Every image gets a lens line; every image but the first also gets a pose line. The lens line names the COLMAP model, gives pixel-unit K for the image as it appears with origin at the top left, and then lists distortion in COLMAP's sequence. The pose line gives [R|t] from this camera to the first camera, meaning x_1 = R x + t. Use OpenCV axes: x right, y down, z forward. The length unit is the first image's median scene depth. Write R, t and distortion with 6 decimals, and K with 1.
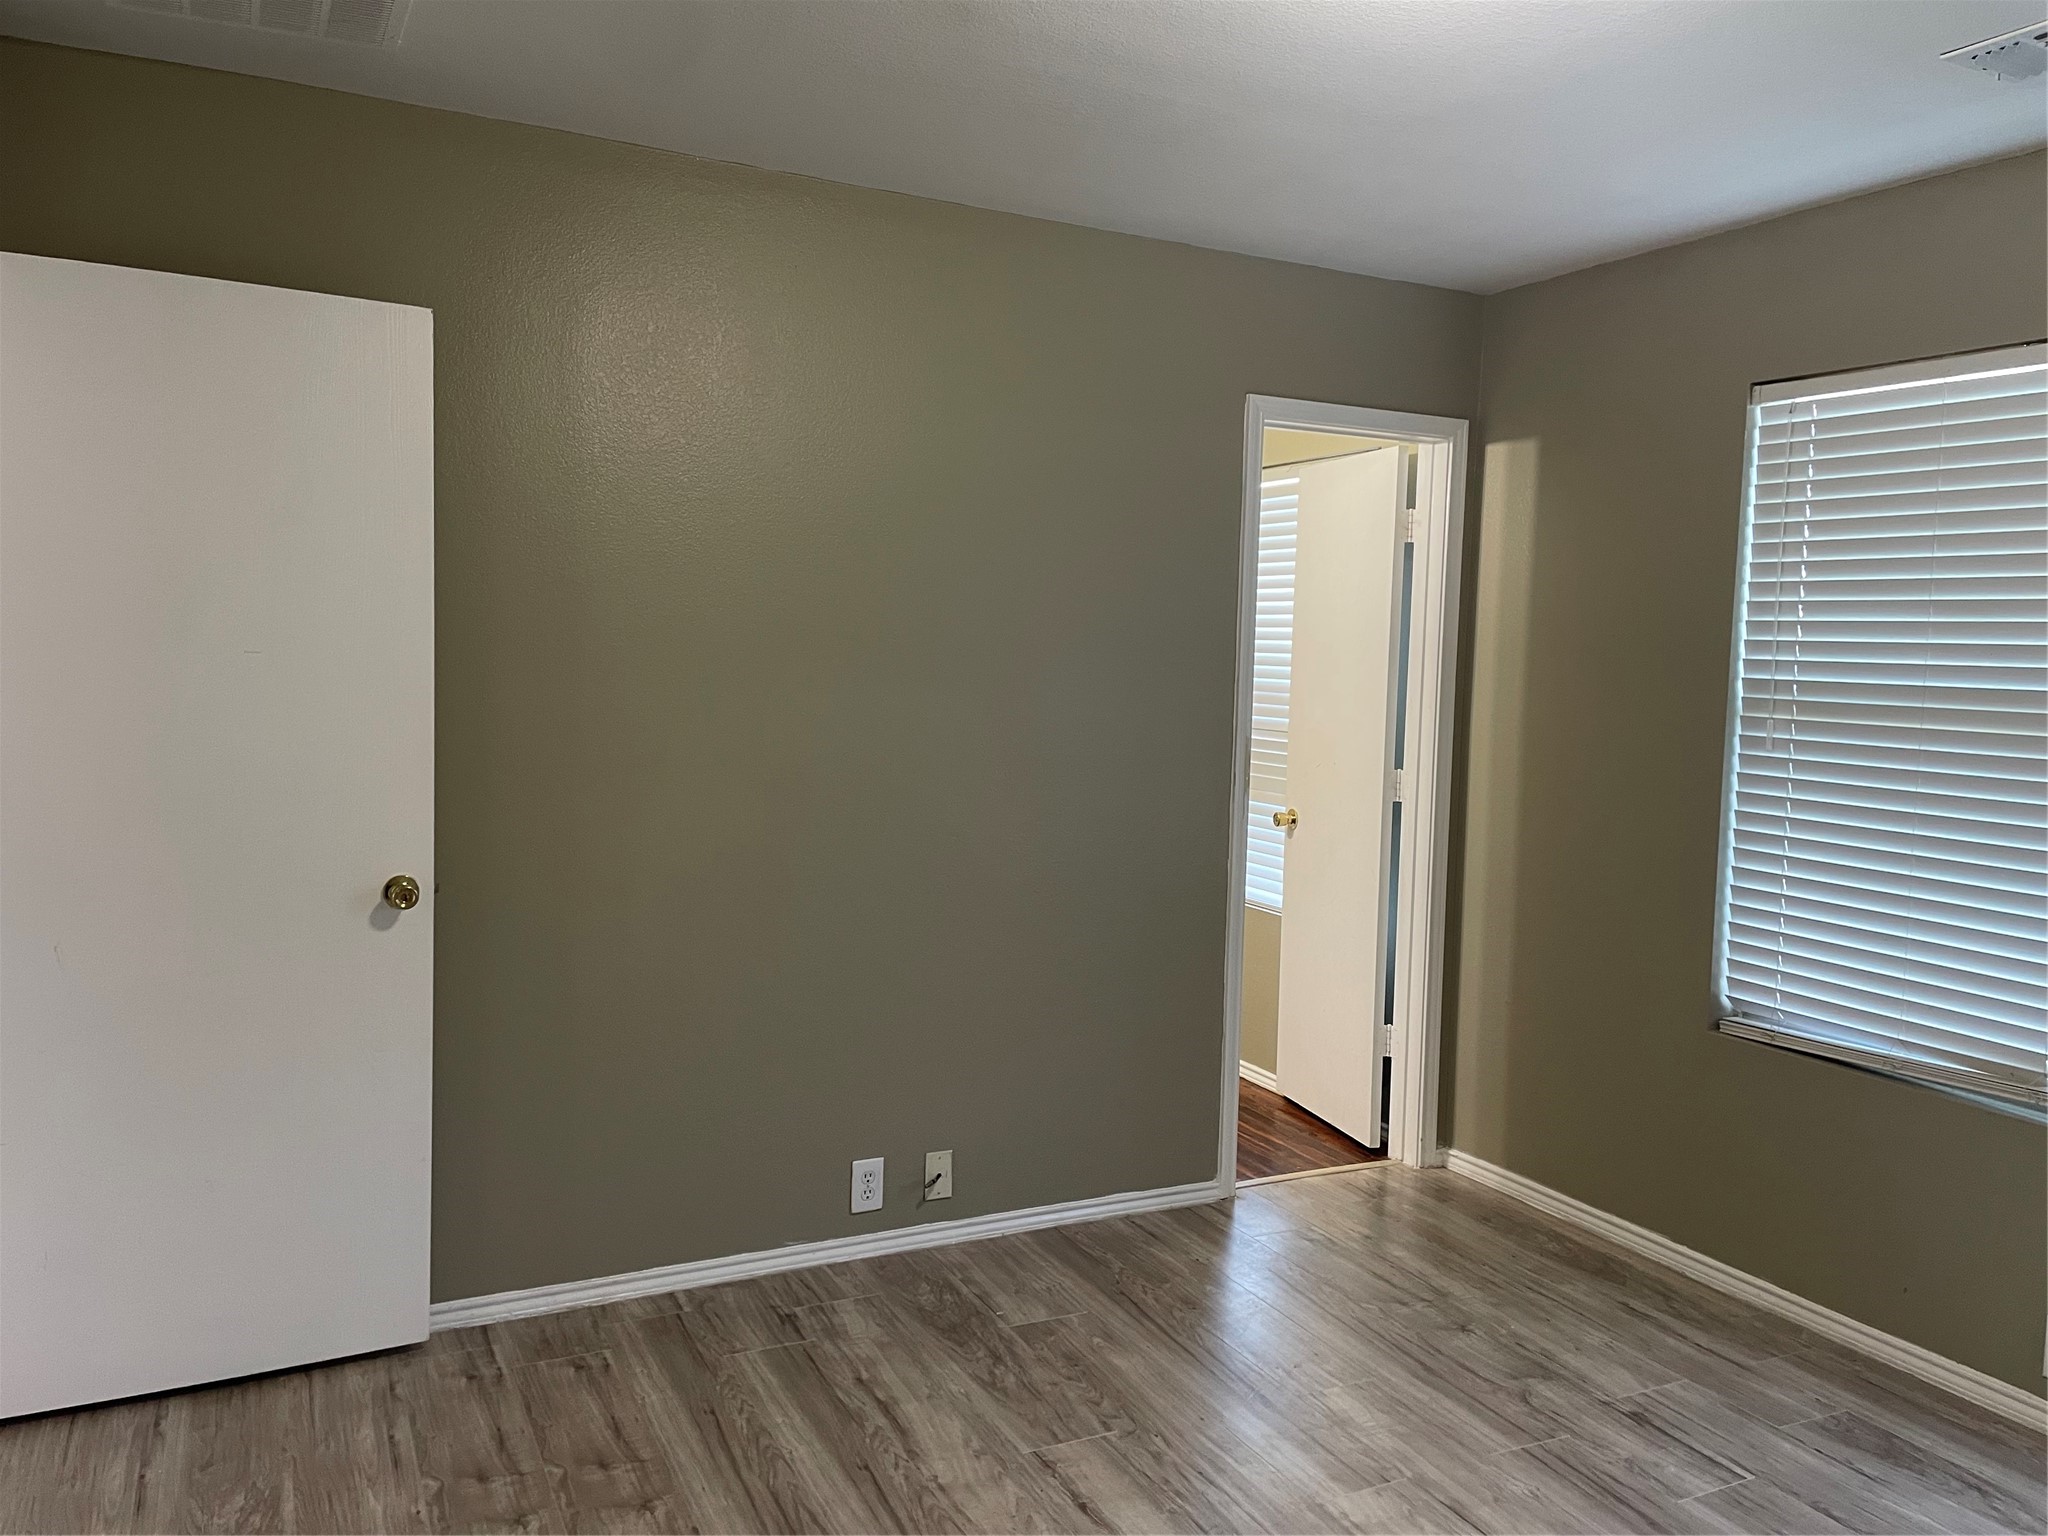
lens RADIAL K [[1552.4, 0, 1024.9], [0, 1552.4, 756.3], [0, 0, 1]] dist [0.095720, -0.123916]
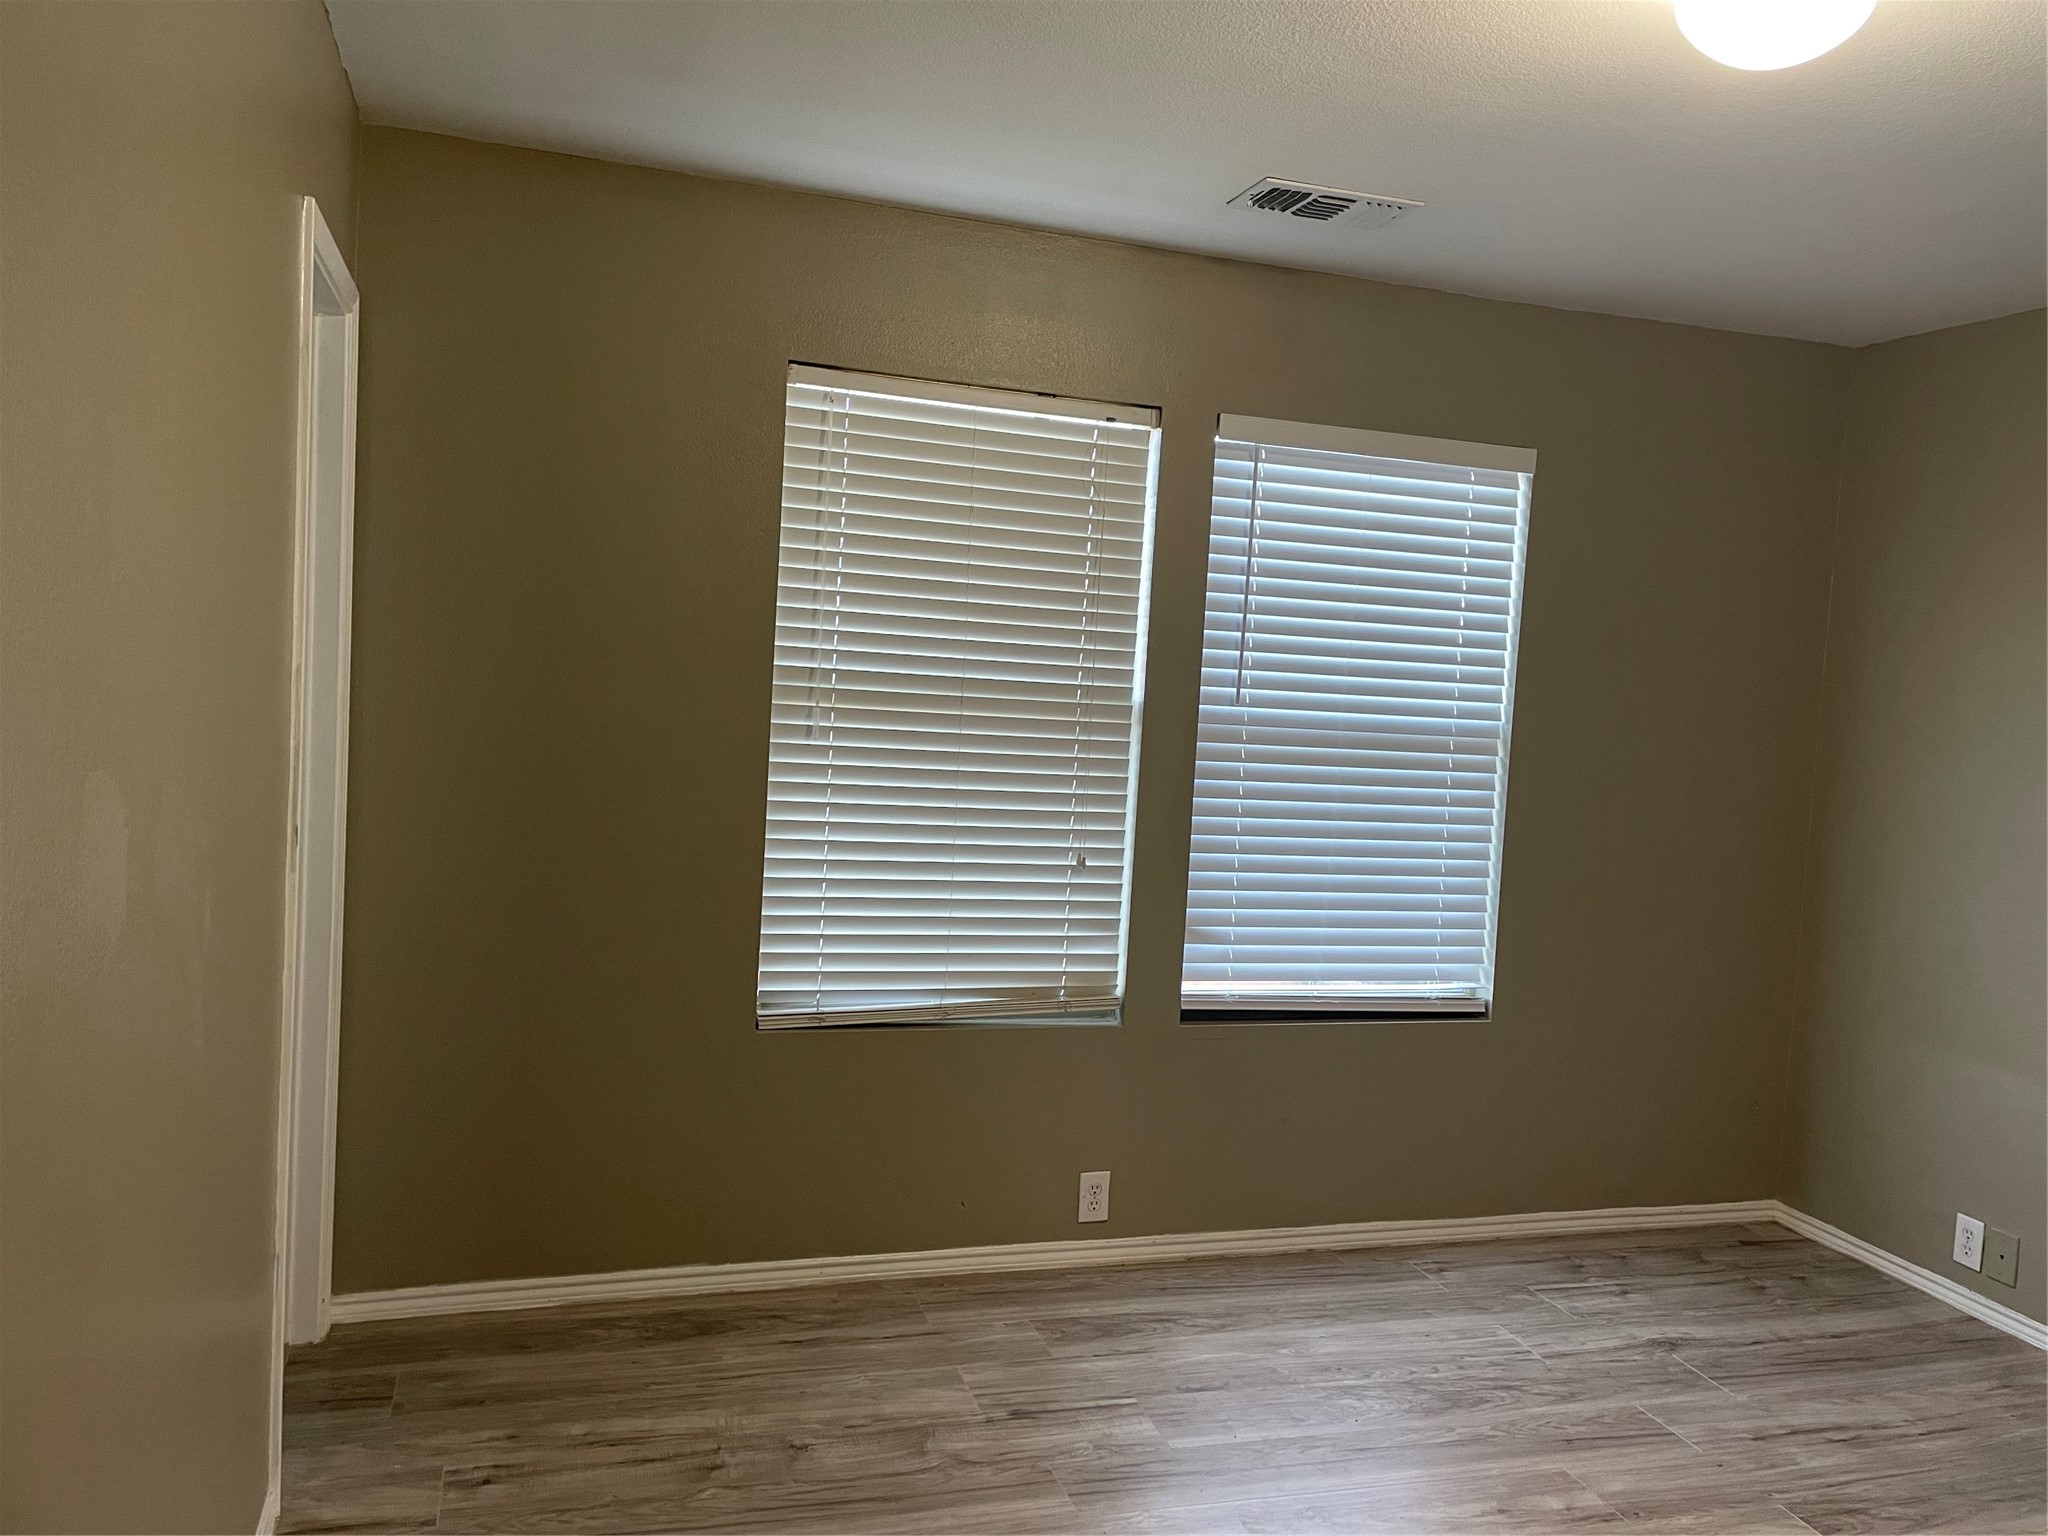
lens RADIAL K [[1552.4, 0, 1024.9], [0, 1552.4, 756.3], [0, 0, 1]] dist [0.095720, -0.123916]
pose [[0.150041, -0.080235, 0.985419, -0.509514], [0.013020, 0.996776, 0.079177, -0.072697], [-0.988594, 0.000951, 0.150601, 0.755561]]
